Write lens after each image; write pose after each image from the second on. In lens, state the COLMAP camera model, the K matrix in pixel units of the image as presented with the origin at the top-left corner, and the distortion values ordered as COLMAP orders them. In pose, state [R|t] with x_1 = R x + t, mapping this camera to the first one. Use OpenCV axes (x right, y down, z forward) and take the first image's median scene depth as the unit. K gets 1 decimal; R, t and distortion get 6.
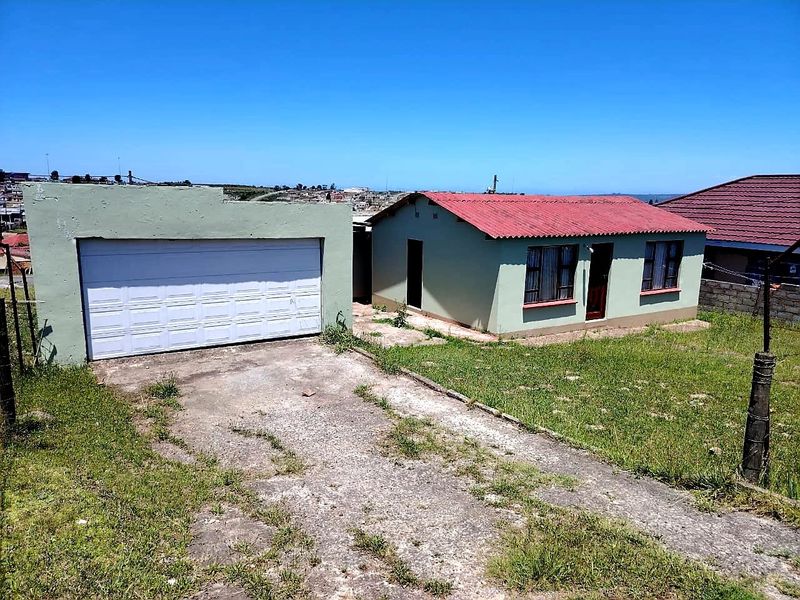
lens RADIAL K [[567.1, 0, 400.0], [0, 567.1, 300.0], [0, 0, 1]] dist [0.102525, -0.160144]
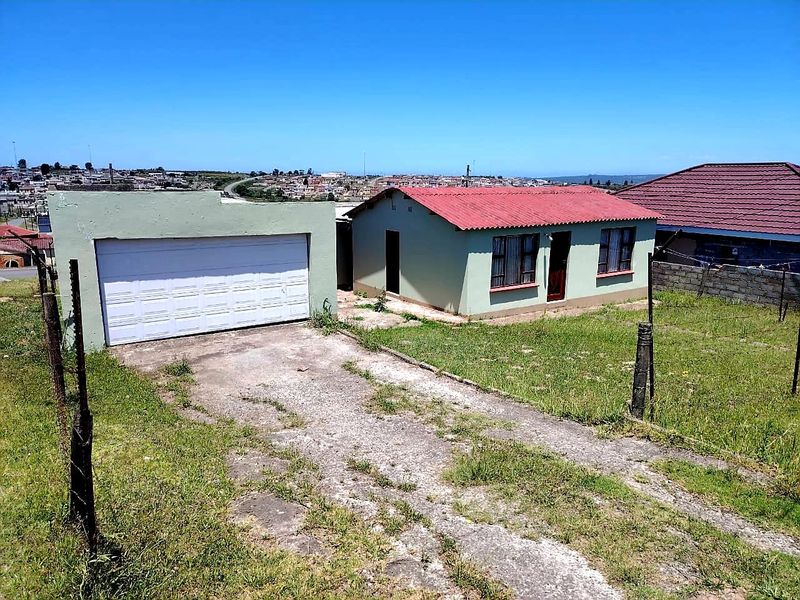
lens RADIAL K [[567.1, 0, 400.0], [0, 567.1, 300.0], [0, 0, 1]] dist [0.102525, -0.160144]
pose [[0.999206, -0.021281, 0.033682, 0.002797], [0.020379, 0.999430, 0.026927, -0.004446], [-0.034236, -0.026220, 0.999070, -0.134909]]
